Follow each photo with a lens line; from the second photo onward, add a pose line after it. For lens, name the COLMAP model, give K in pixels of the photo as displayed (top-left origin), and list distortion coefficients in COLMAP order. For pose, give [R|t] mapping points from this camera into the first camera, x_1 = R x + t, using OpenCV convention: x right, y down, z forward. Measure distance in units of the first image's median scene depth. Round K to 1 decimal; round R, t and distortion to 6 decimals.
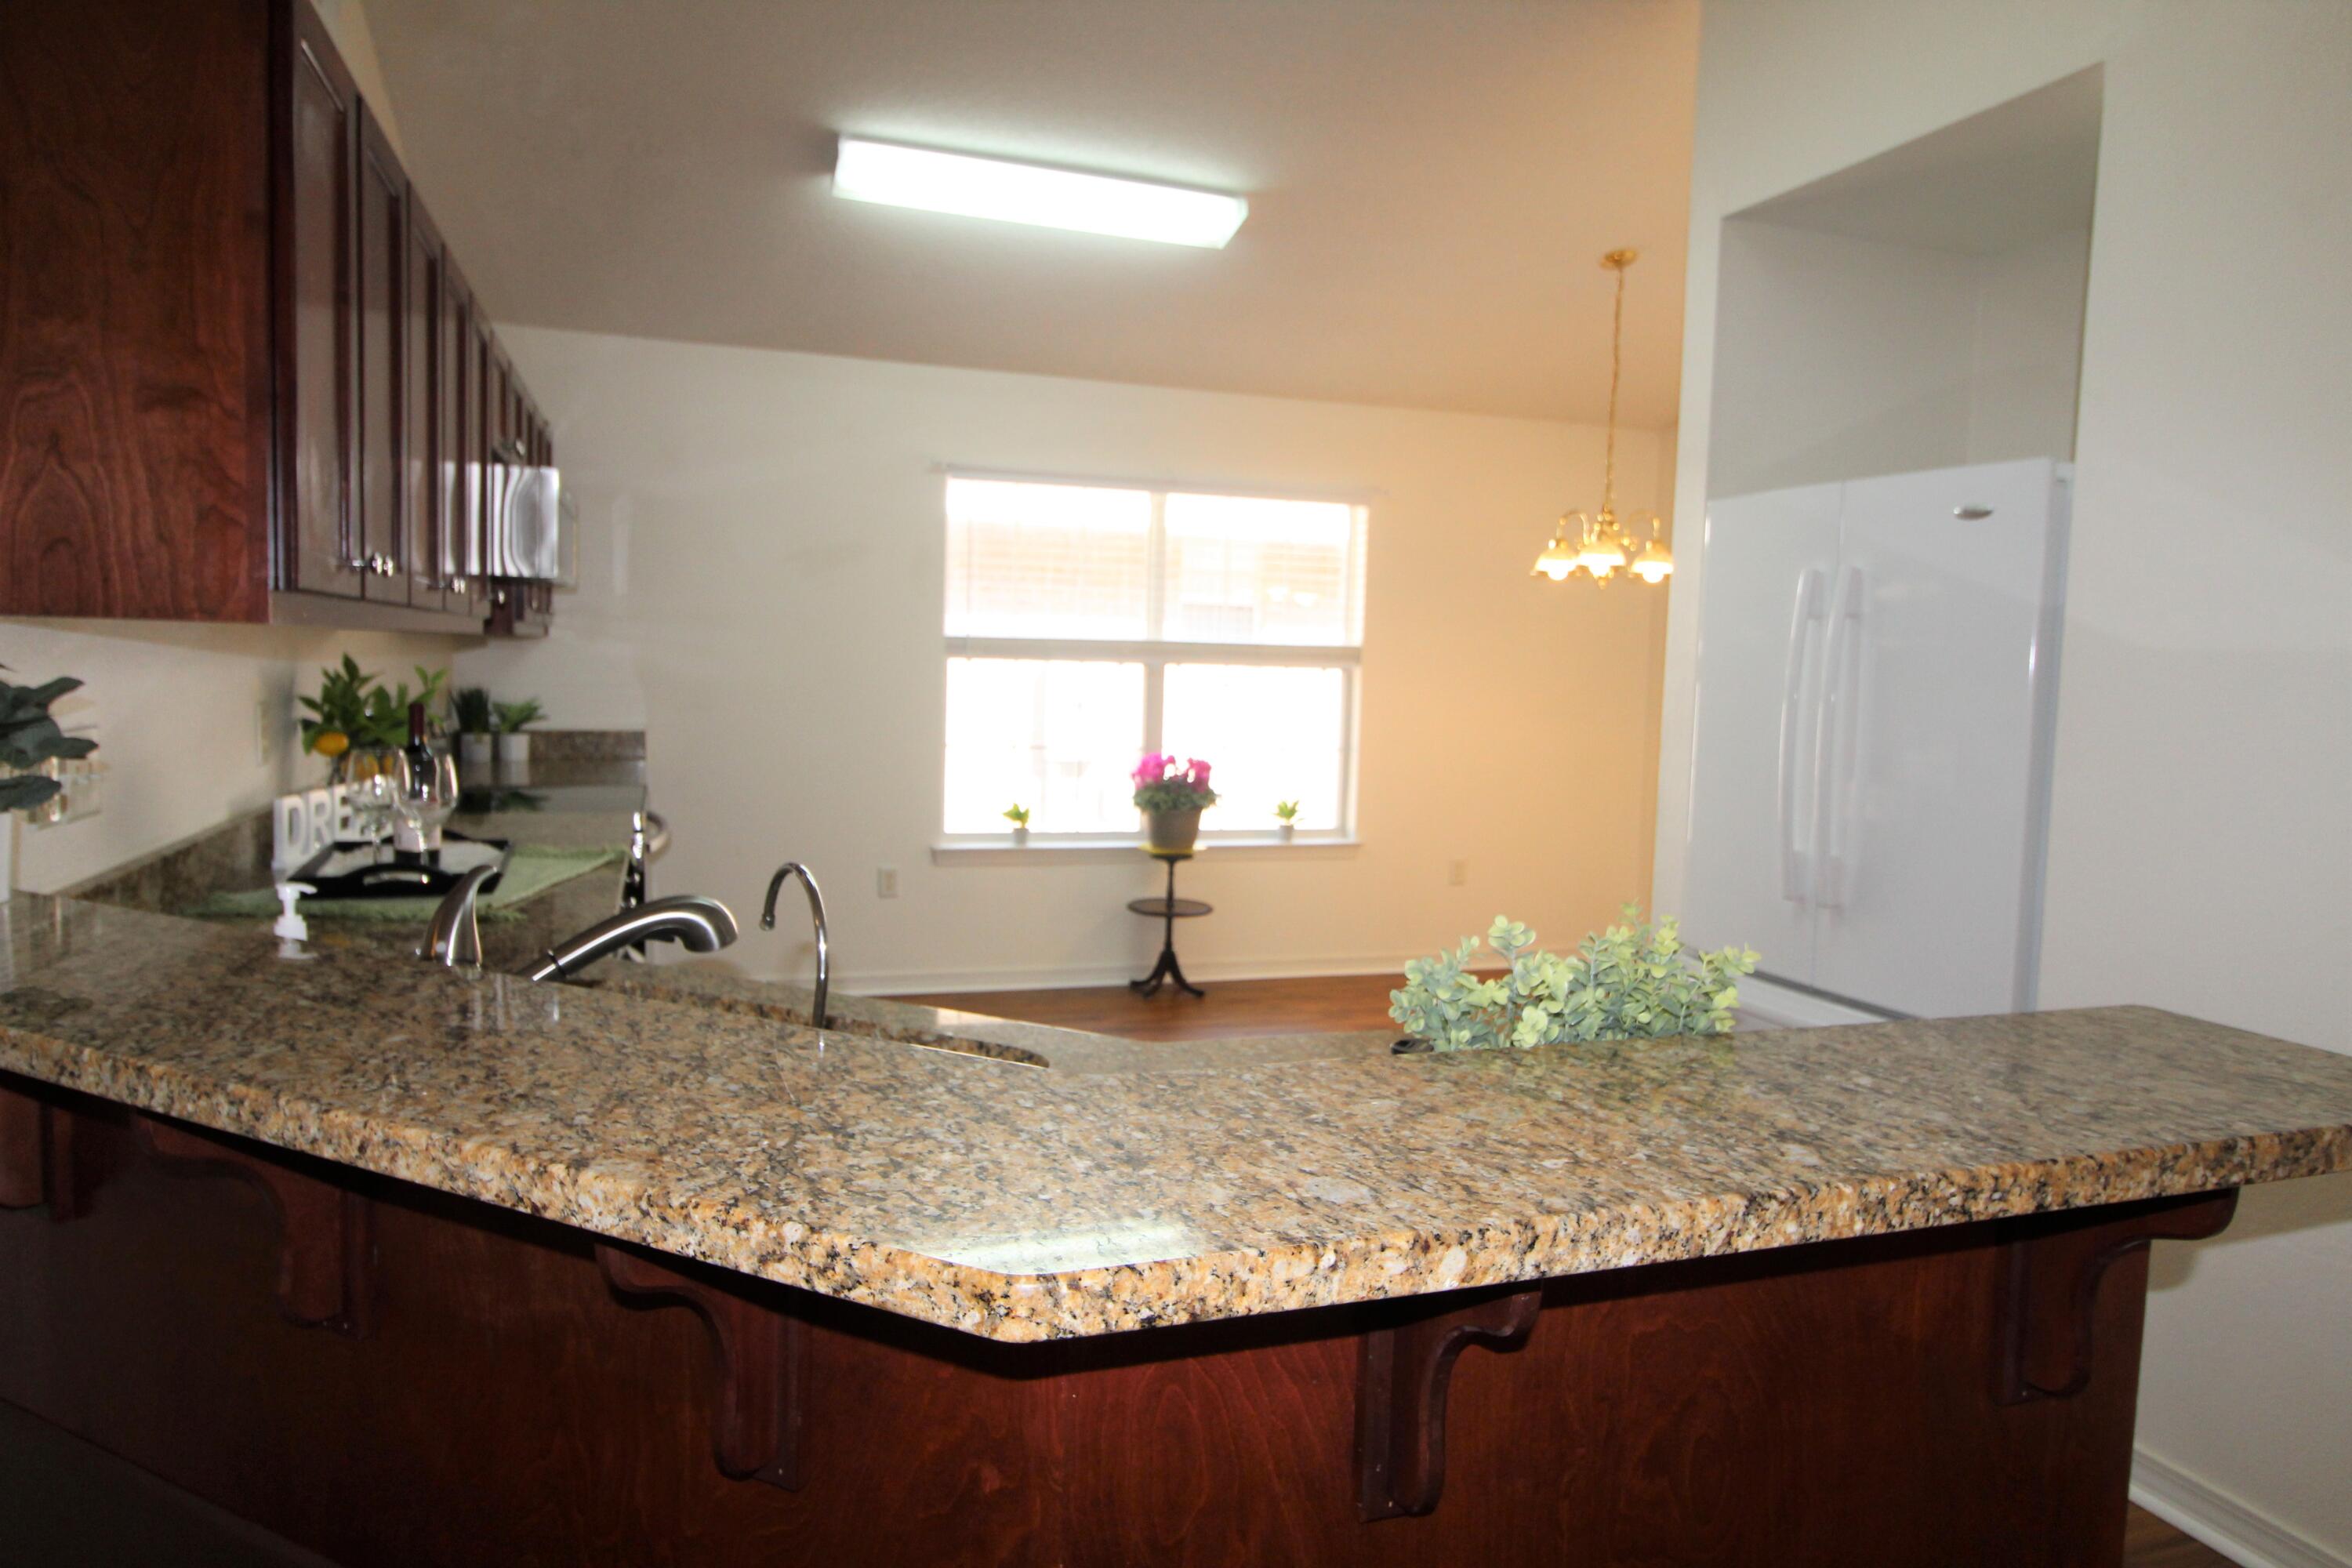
lens RADIAL K [[1456.5, 0, 1170.2], [0, 1456.5, 783.0], [0, 0, 1]] dist [0.010216, -0.012294]
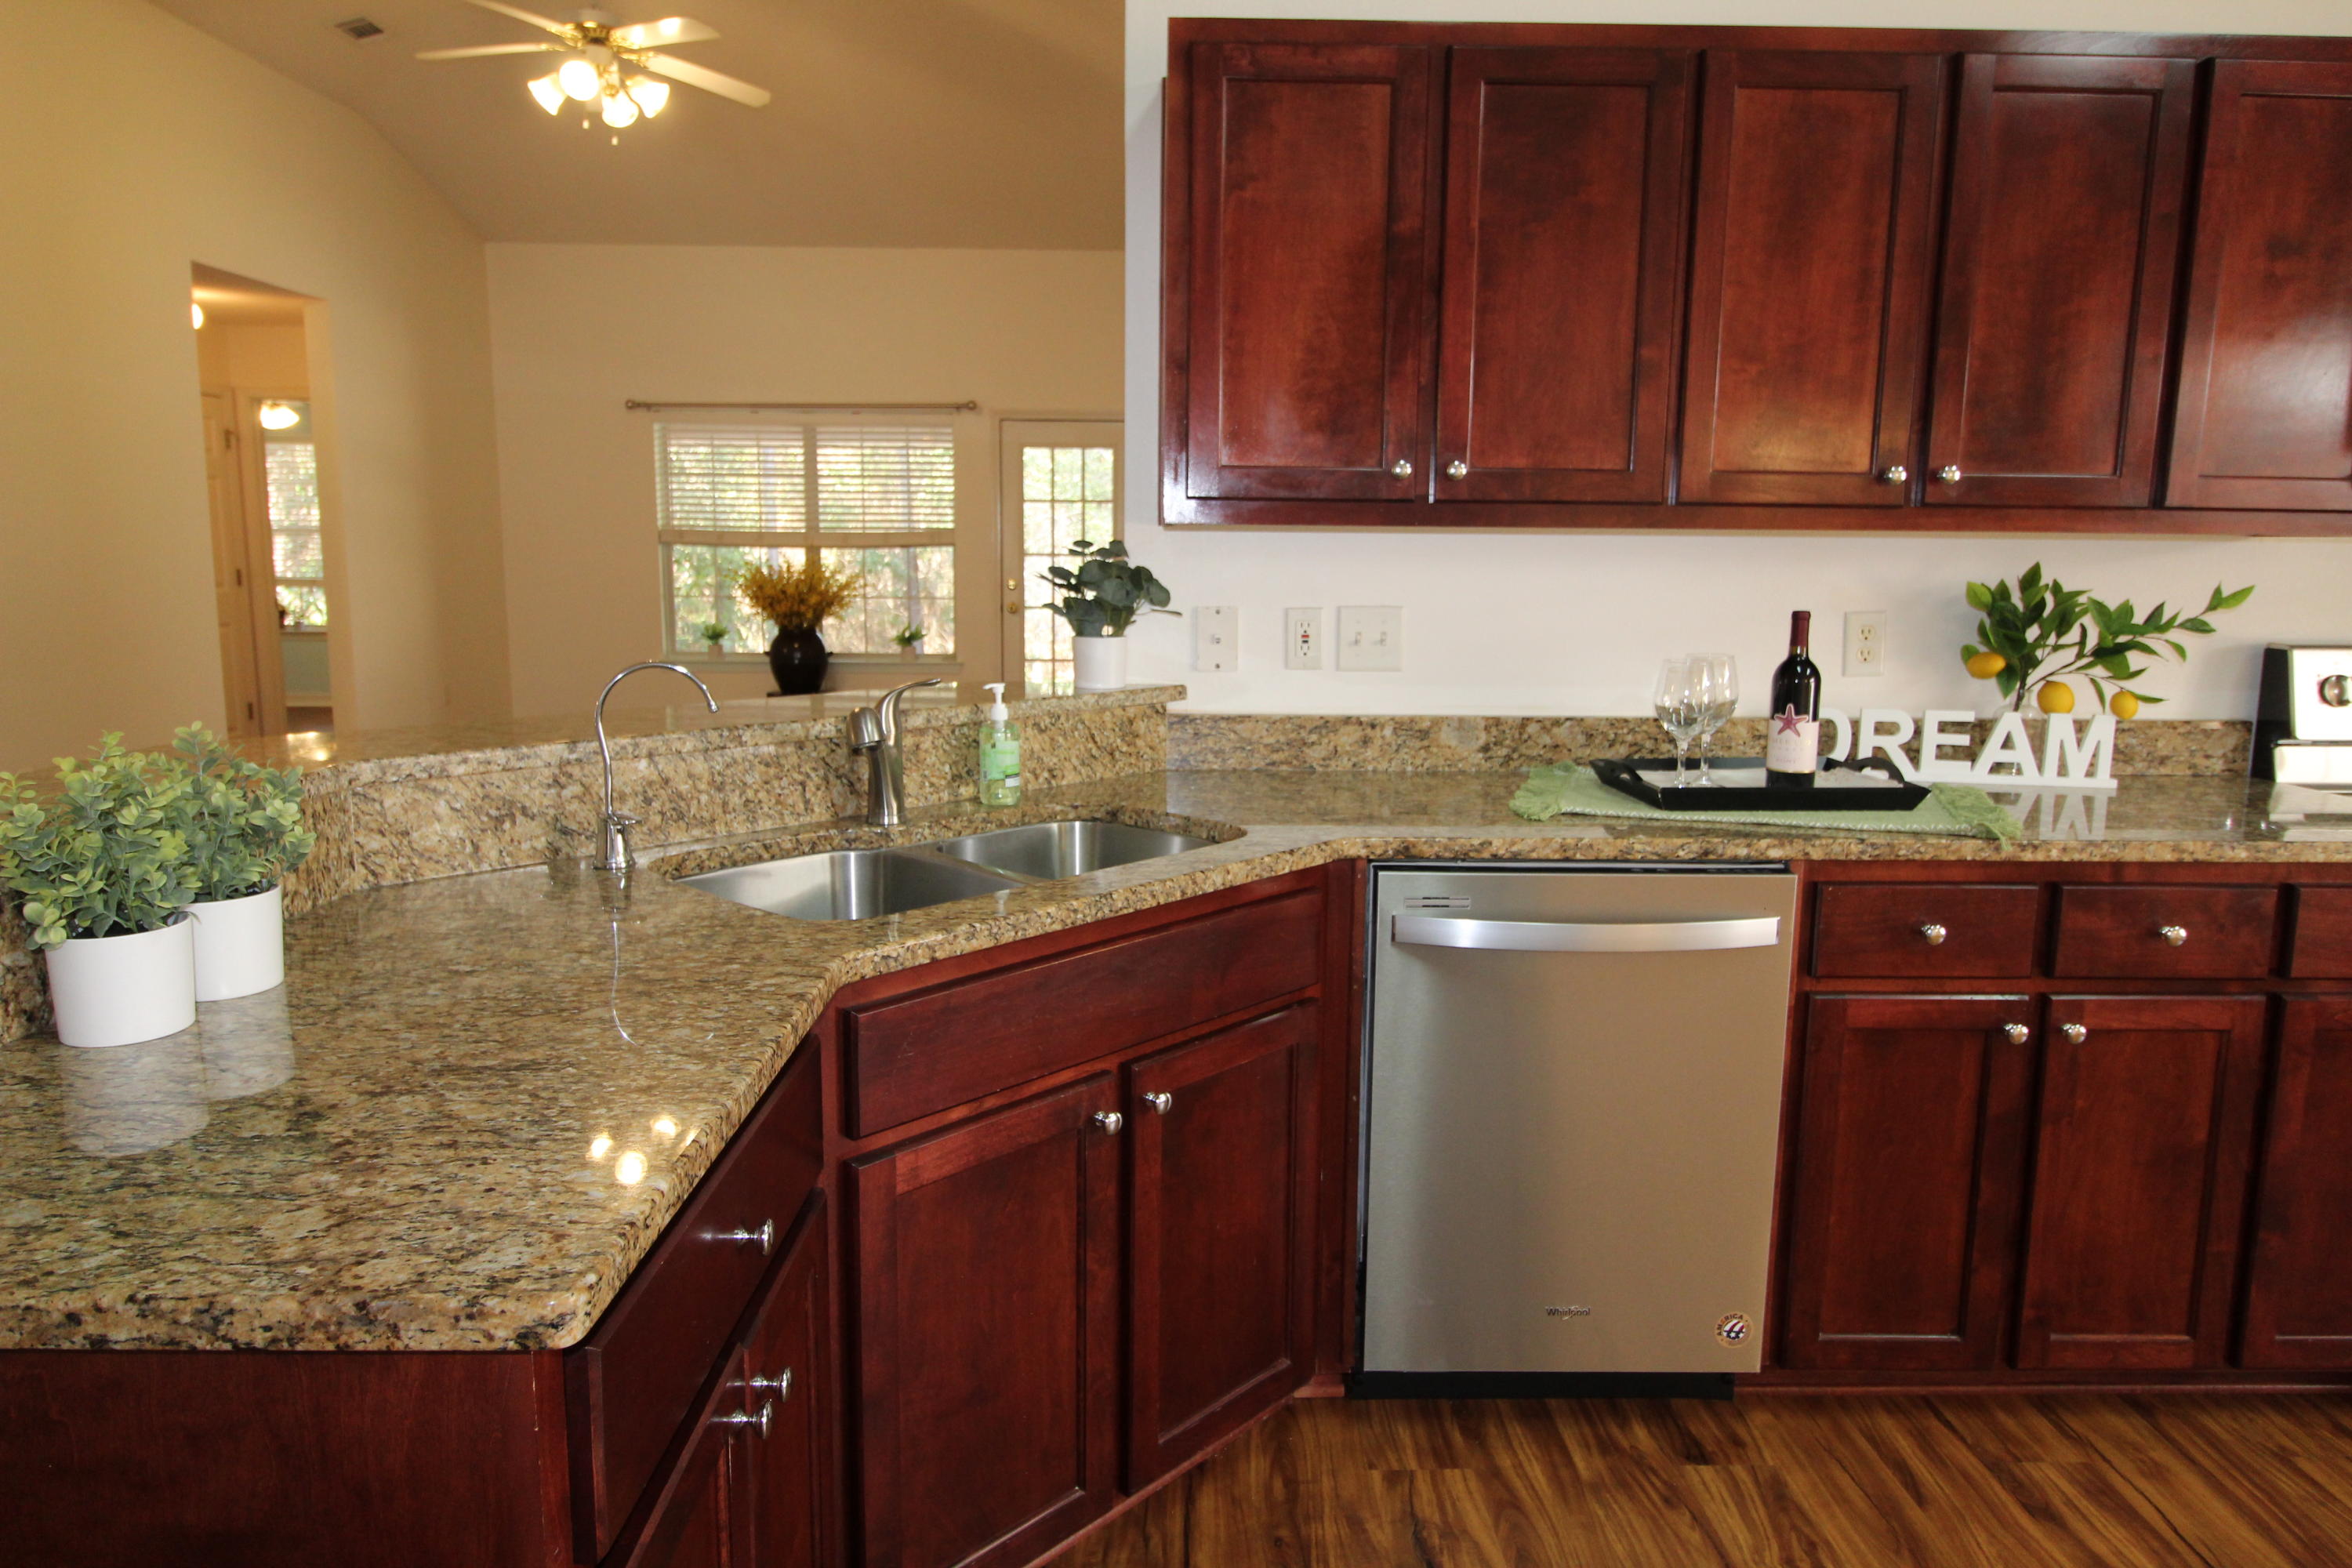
lens RADIAL K [[1456.5, 0, 1172.5], [0, 1456.5, 757.0], [0, 0, 1]] dist [0.010216, -0.012294]
pose [[-0.309820, 0.105566, -0.944916, 0.243523], [-0.101696, 0.984437, 0.143325, -0.028194], [0.945341, 0.140499, -0.294263, 0.463024]]
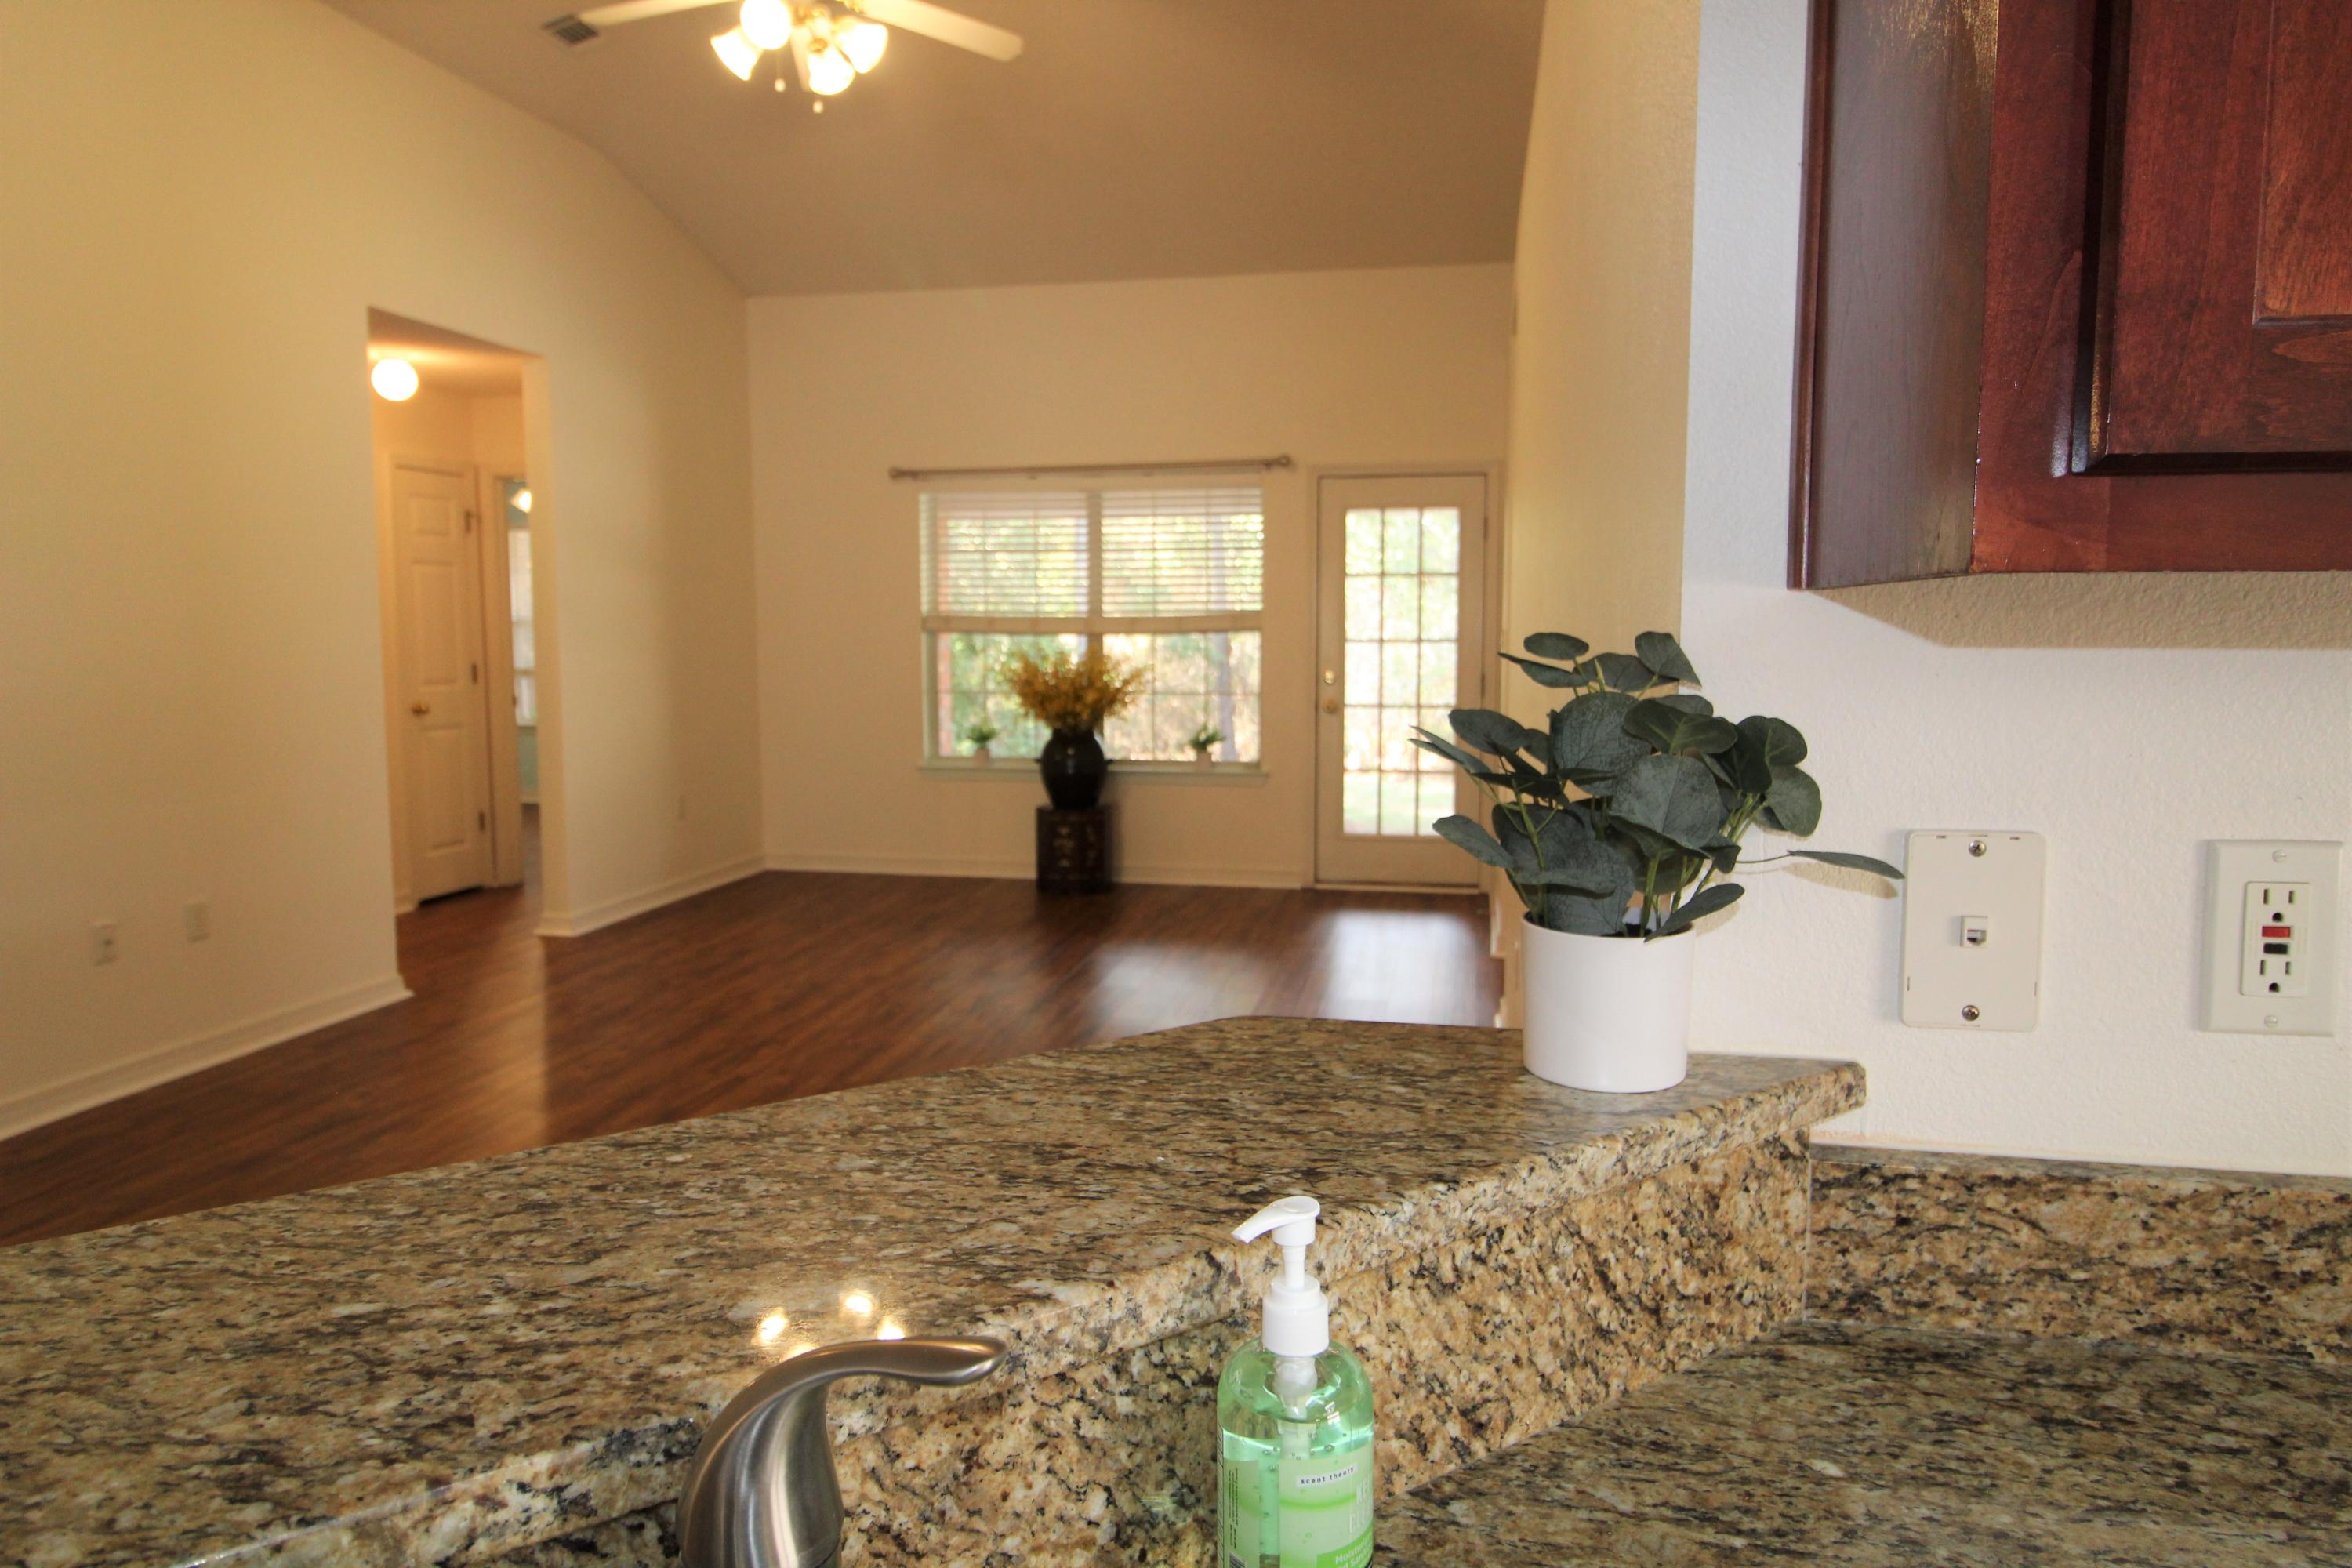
lens RADIAL K [[1456.5, 0, 1176.9], [0, 1456.5, 757.9], [0, 0, 1]] dist [0.010216, -0.012294]
pose [[-0.502974, 0.049908, -0.862859, -0.066038], [-0.090462, 0.989808, 0.109982, -0.027091], [0.859555, 0.133374, -0.493333, 0.320283]]
